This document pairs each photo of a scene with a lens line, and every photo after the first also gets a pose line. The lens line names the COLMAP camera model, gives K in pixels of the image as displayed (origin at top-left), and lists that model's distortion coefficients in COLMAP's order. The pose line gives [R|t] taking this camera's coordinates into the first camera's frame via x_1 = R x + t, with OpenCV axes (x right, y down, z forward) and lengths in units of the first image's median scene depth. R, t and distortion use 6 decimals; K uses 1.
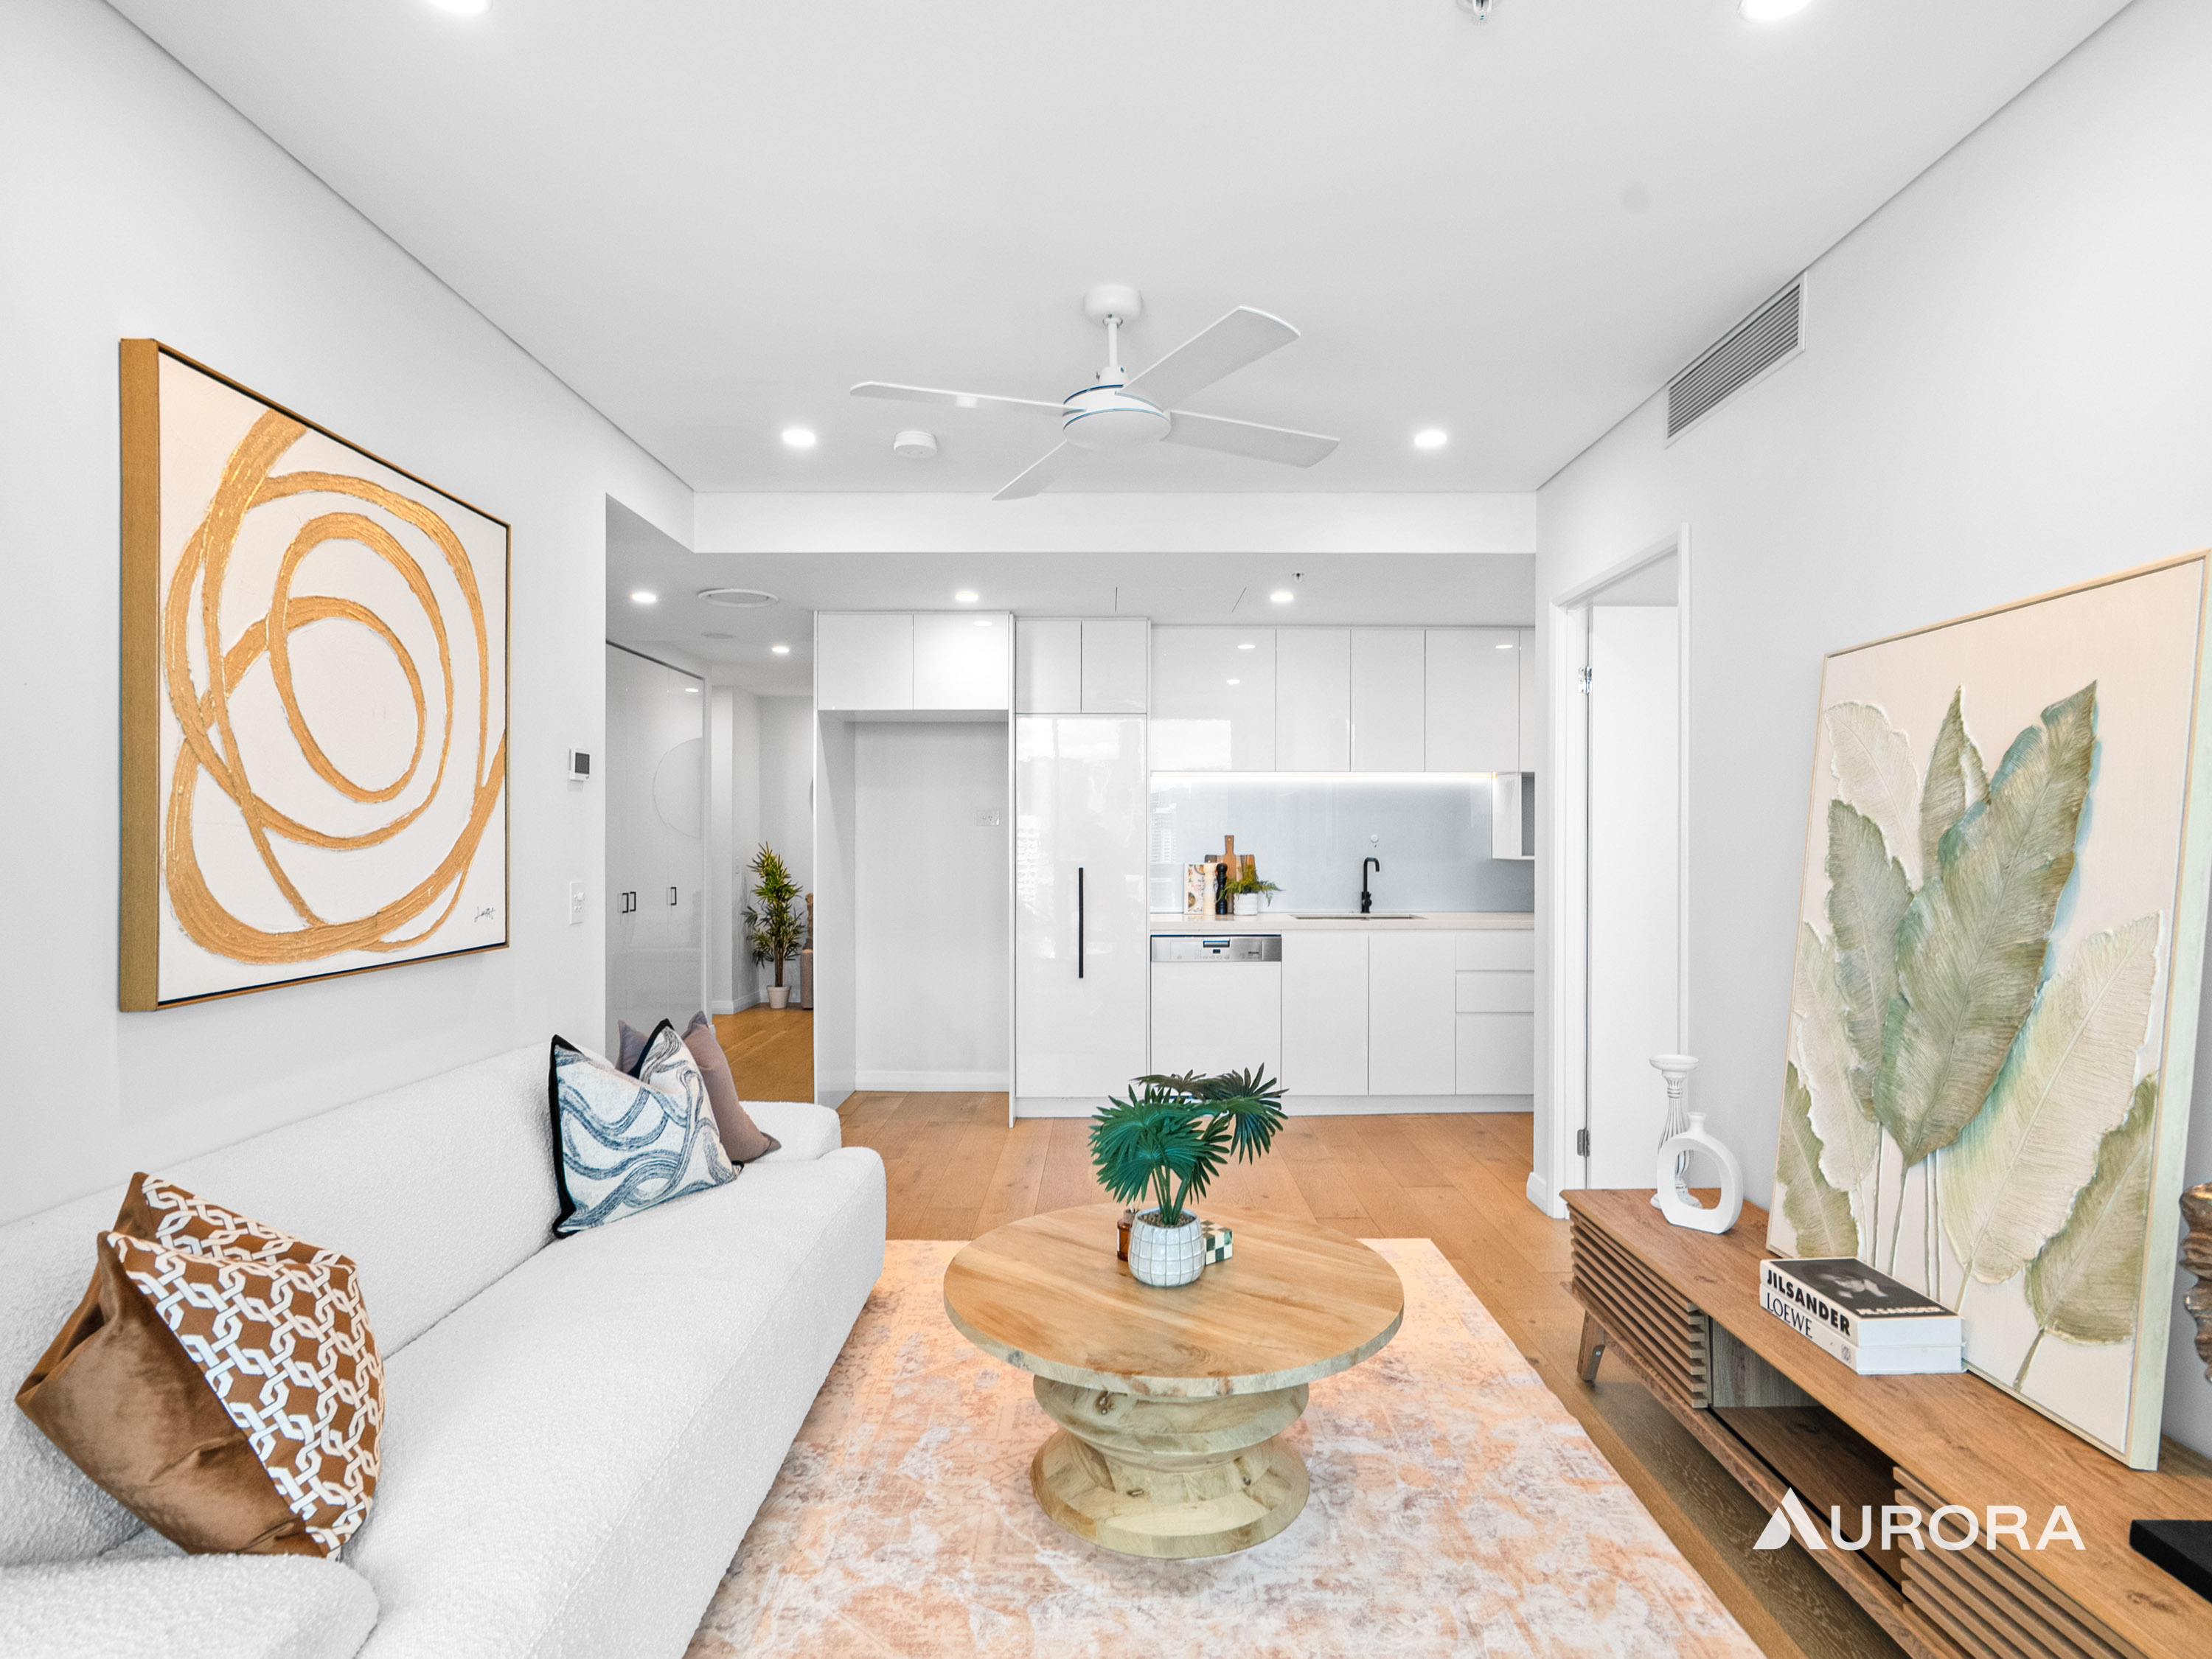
lens RADIAL K [[1188.3, 0, 1104.1], [0, 1188.3, 865.4], [0, 0, 1]] dist [0.001690, 0.000596]
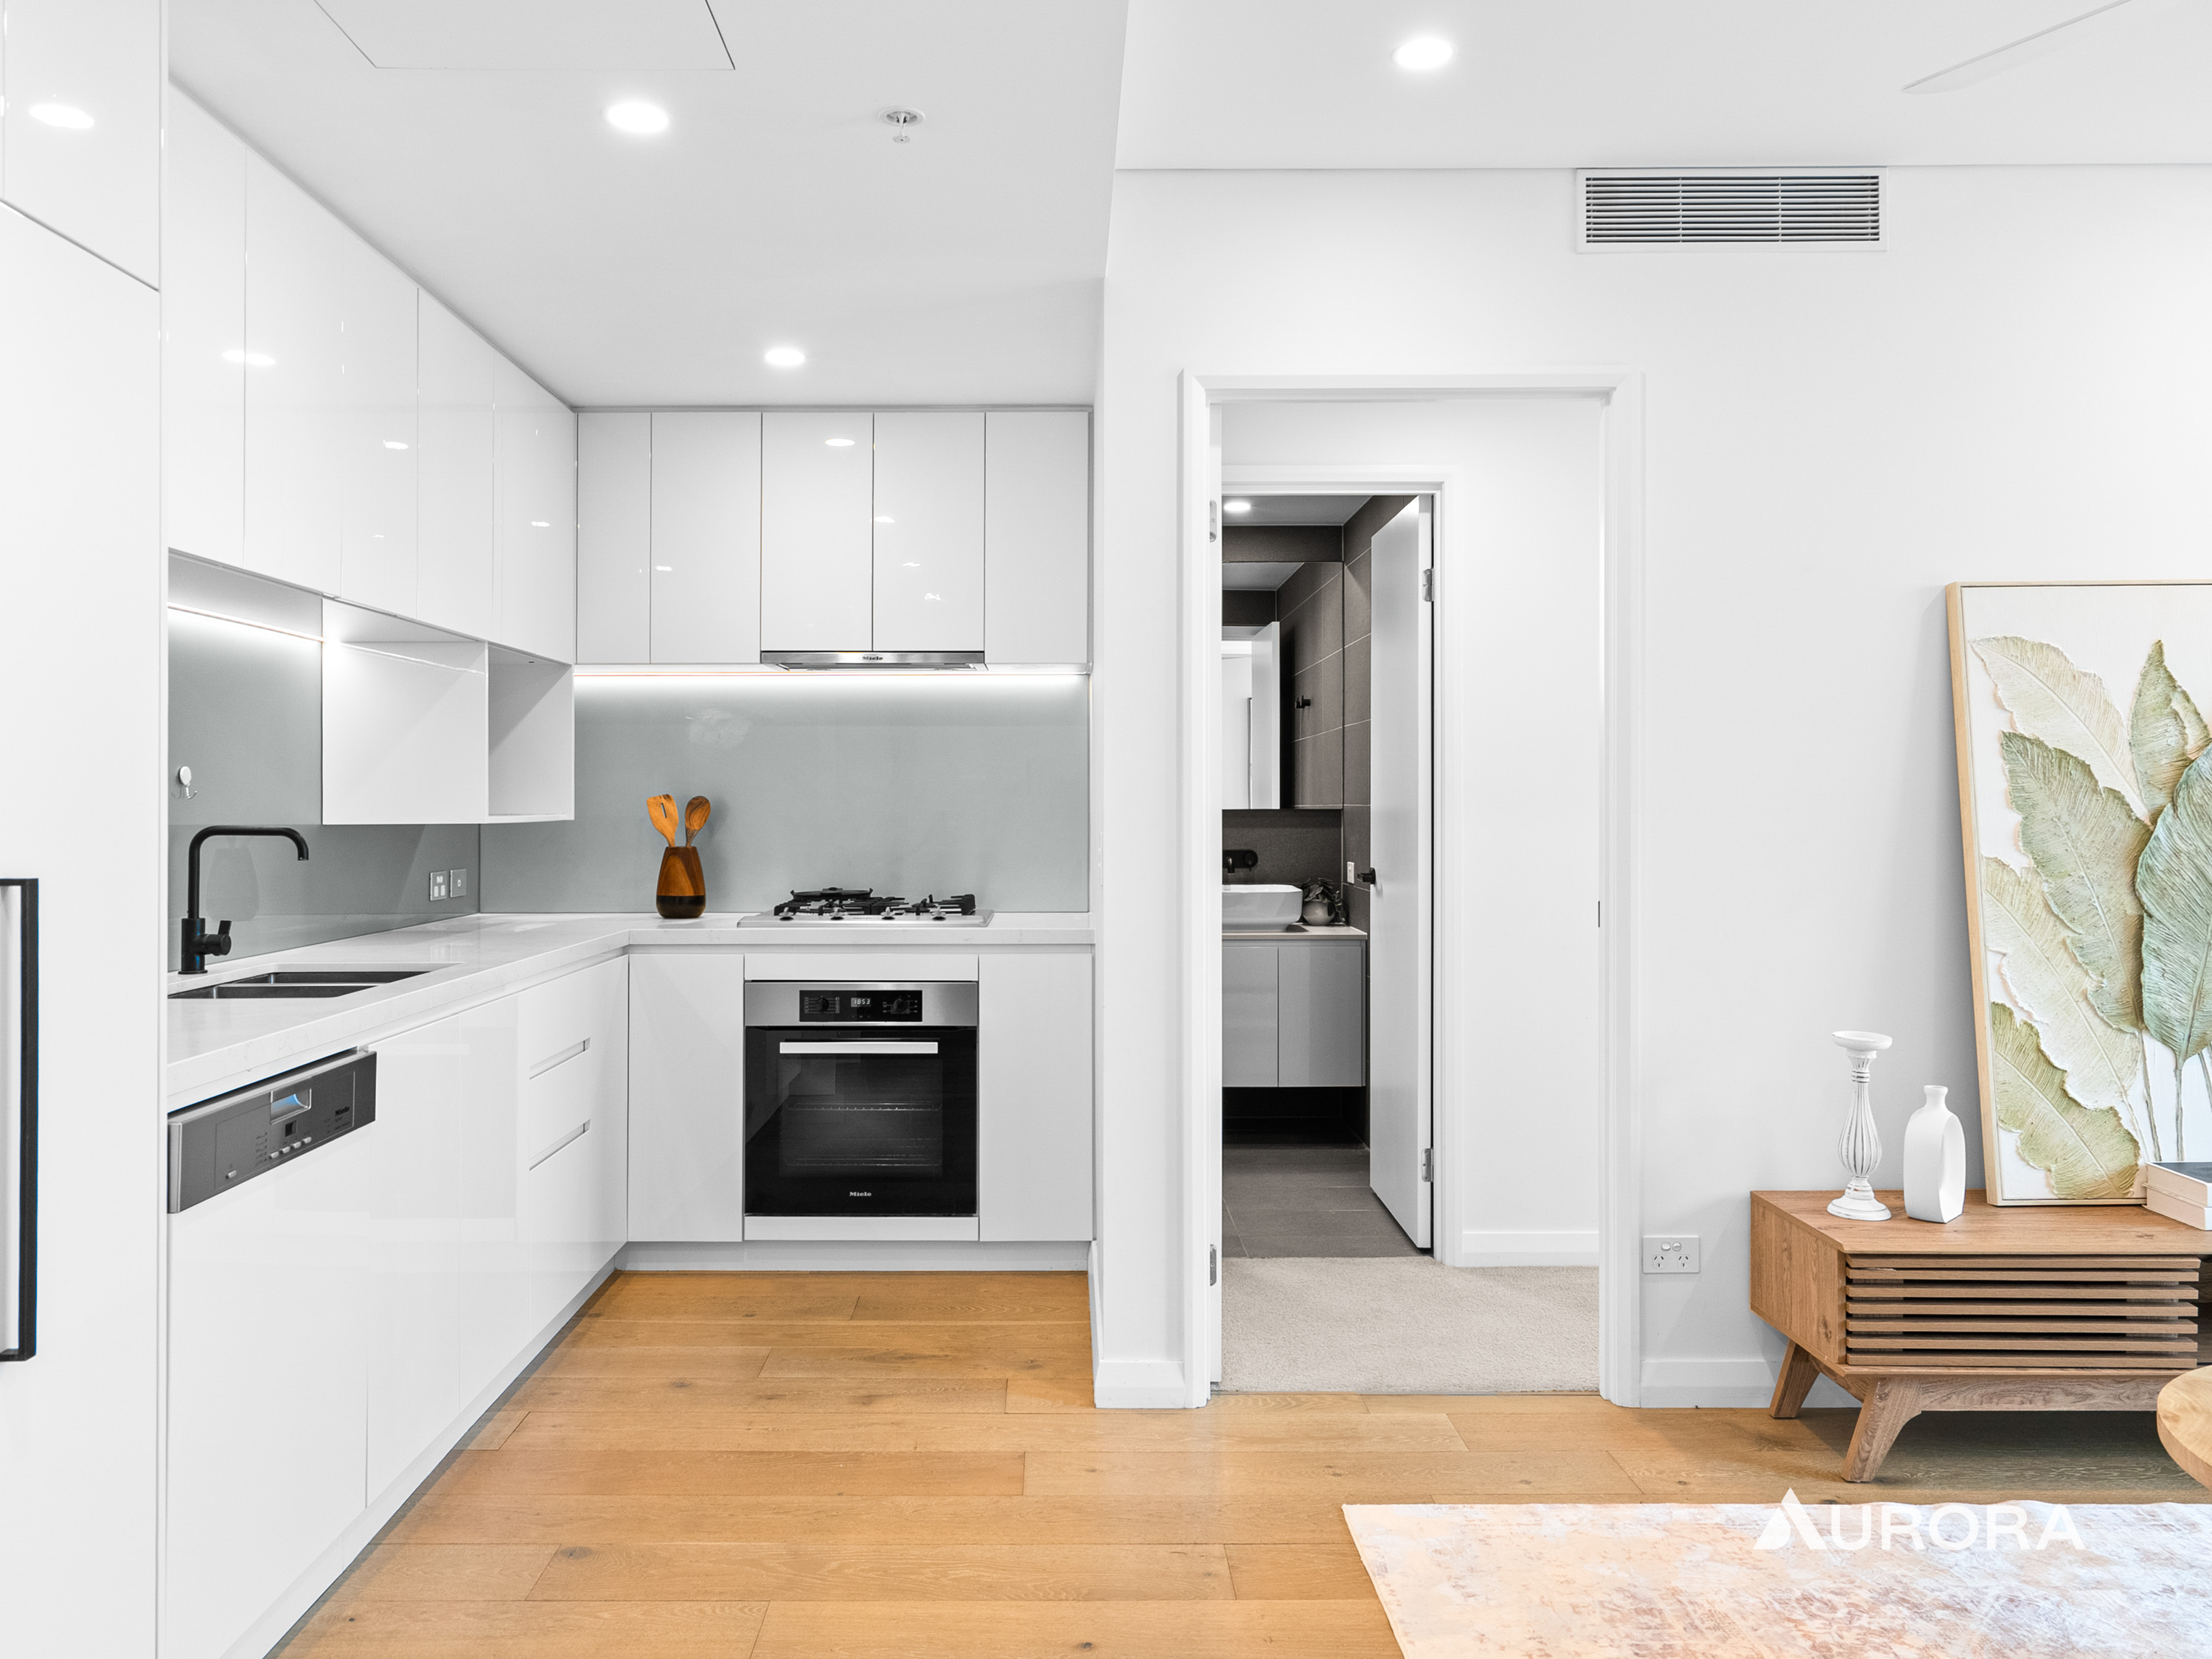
lens RADIAL K [[1695.4, 0, 1106.0], [0, 1695.4, 829.5], [0, 0, 1]] dist [0.015611, 0.004315]
pose [[-0.026766, -0.011687, 0.999573, -0.831565], [0.027750, 0.999538, 0.012429, -0.013194], [-0.999256, 0.028071, -0.026429, 1.866105]]
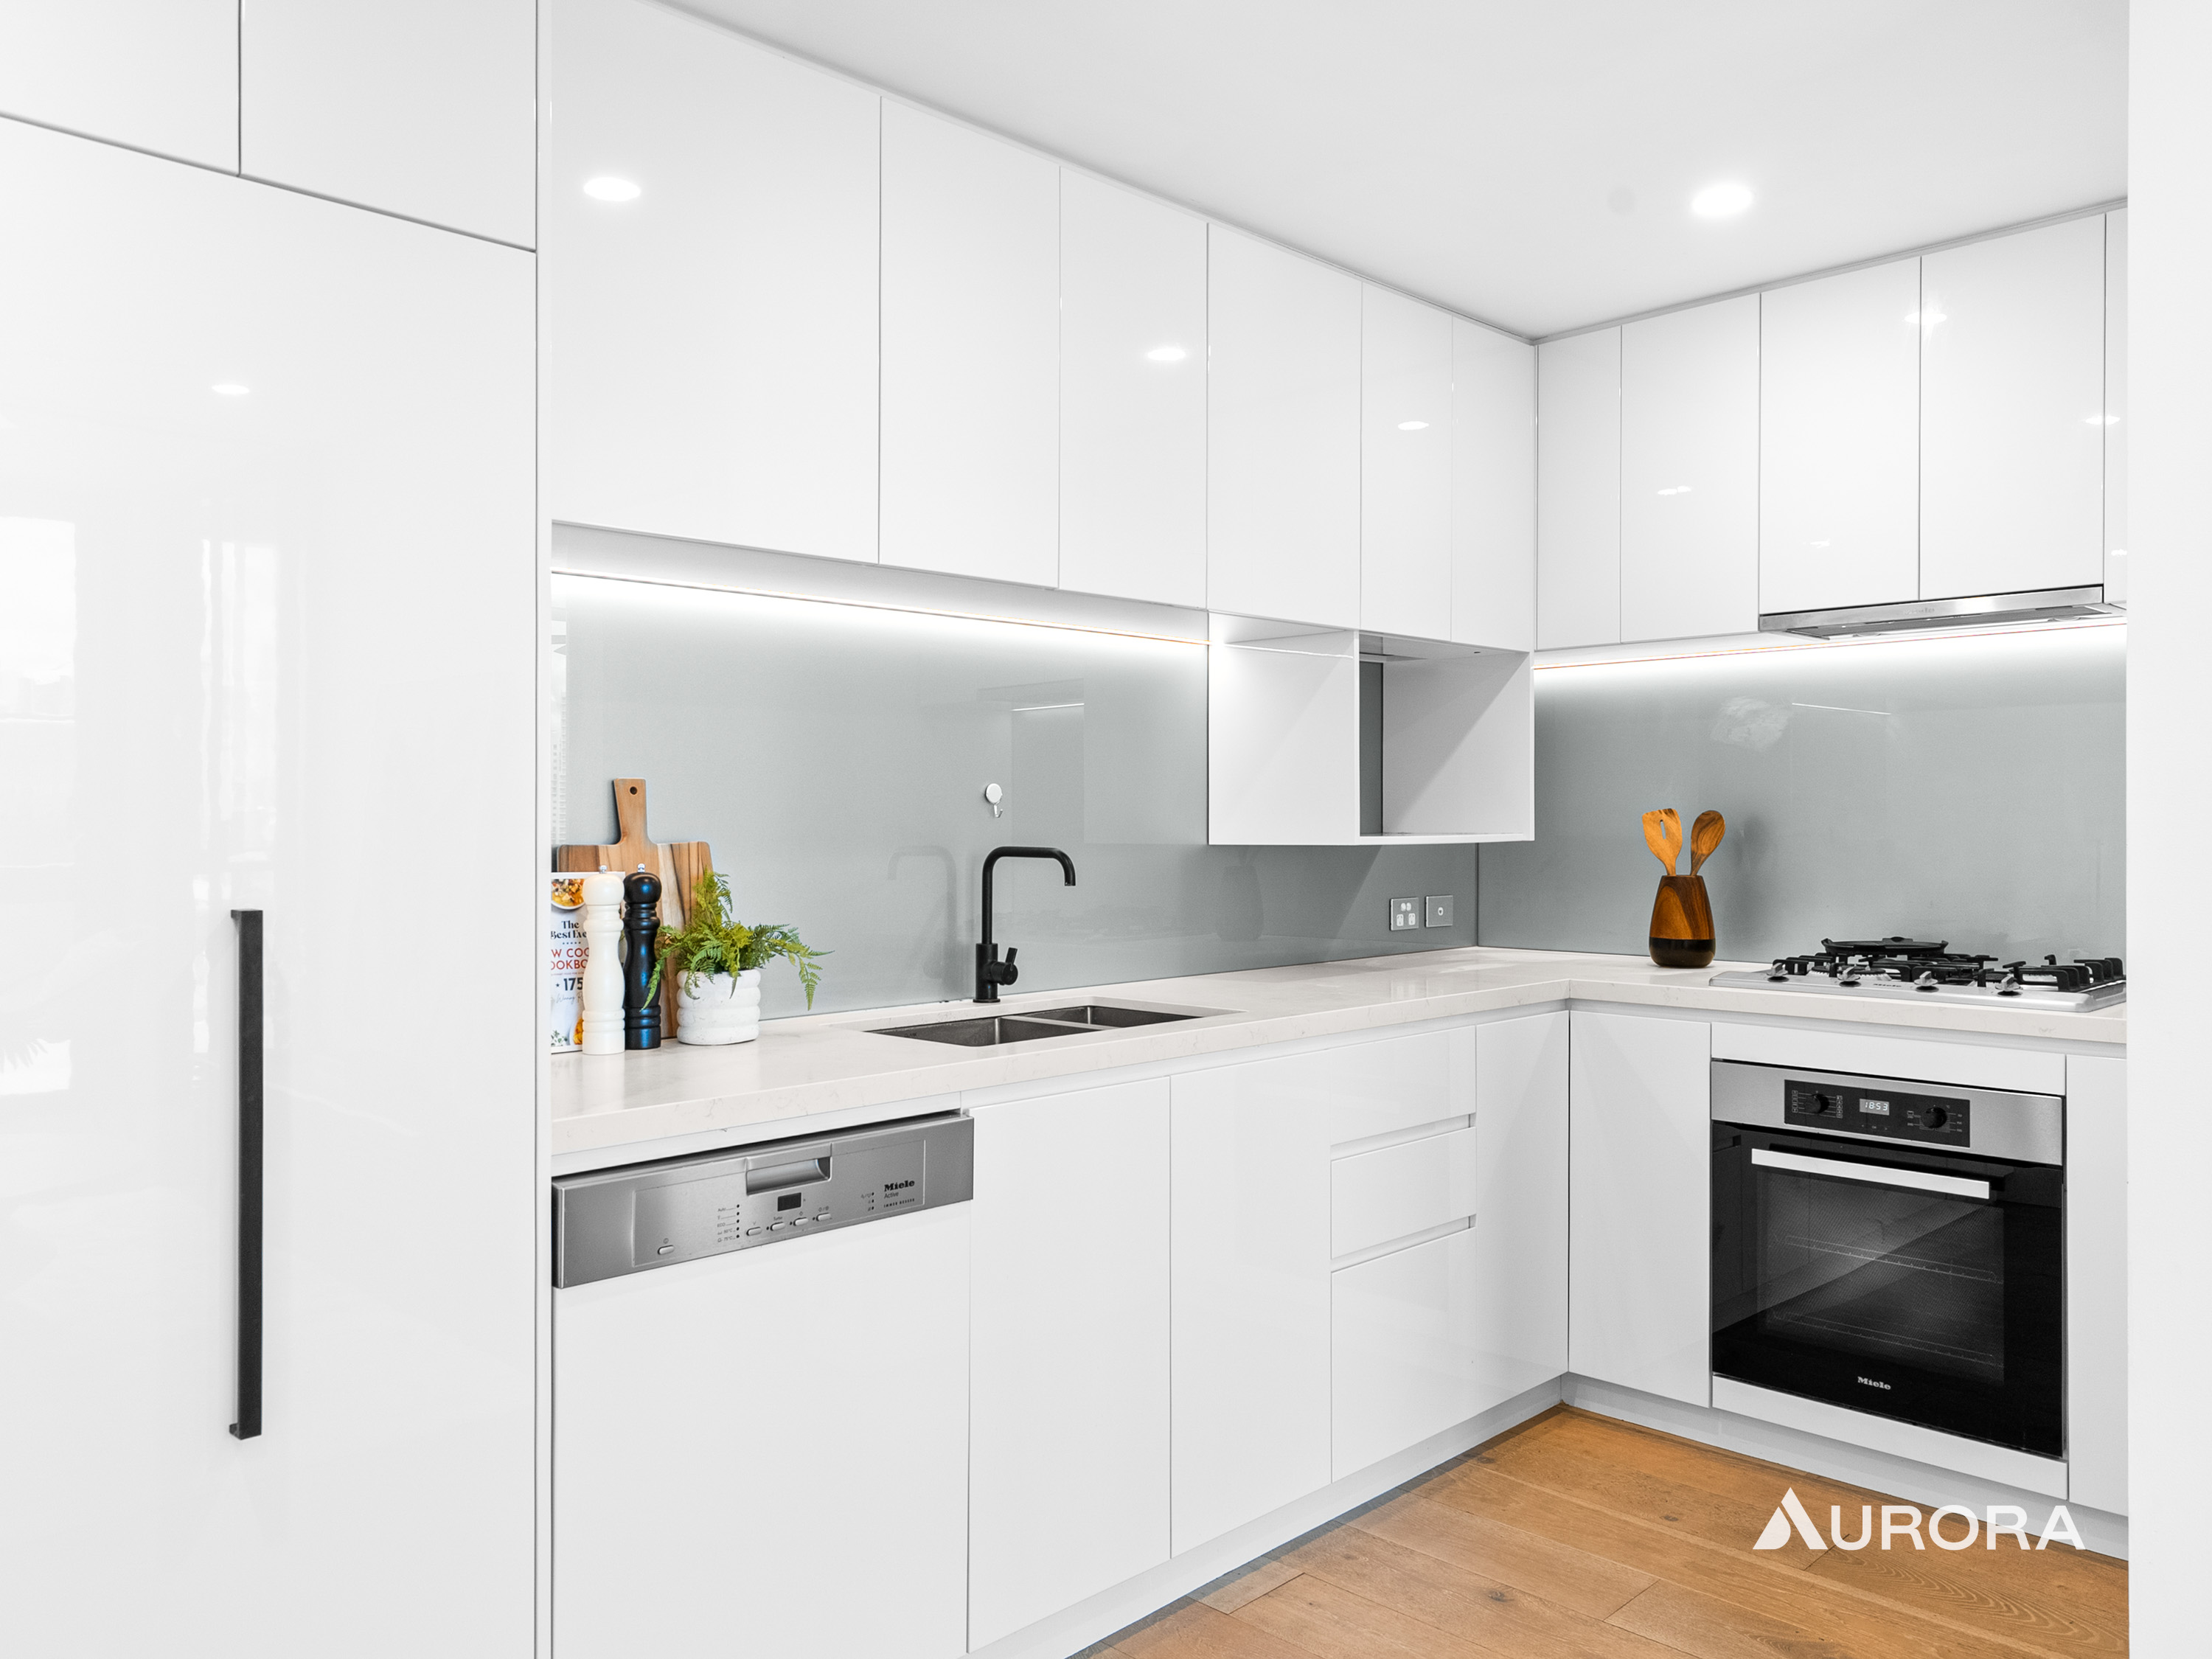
lens RADIAL K [[1695.4, 0, 1106.0], [0, 1695.4, 829.5], [0, 0, 1]] dist [0.015611, 0.004315]
pose [[0.702724, -0.003040, 0.711456, -0.296527], [0.018821, 0.999720, -0.014318, -0.012087], [-0.711213, 0.023452, 0.702585, 1.587833]]
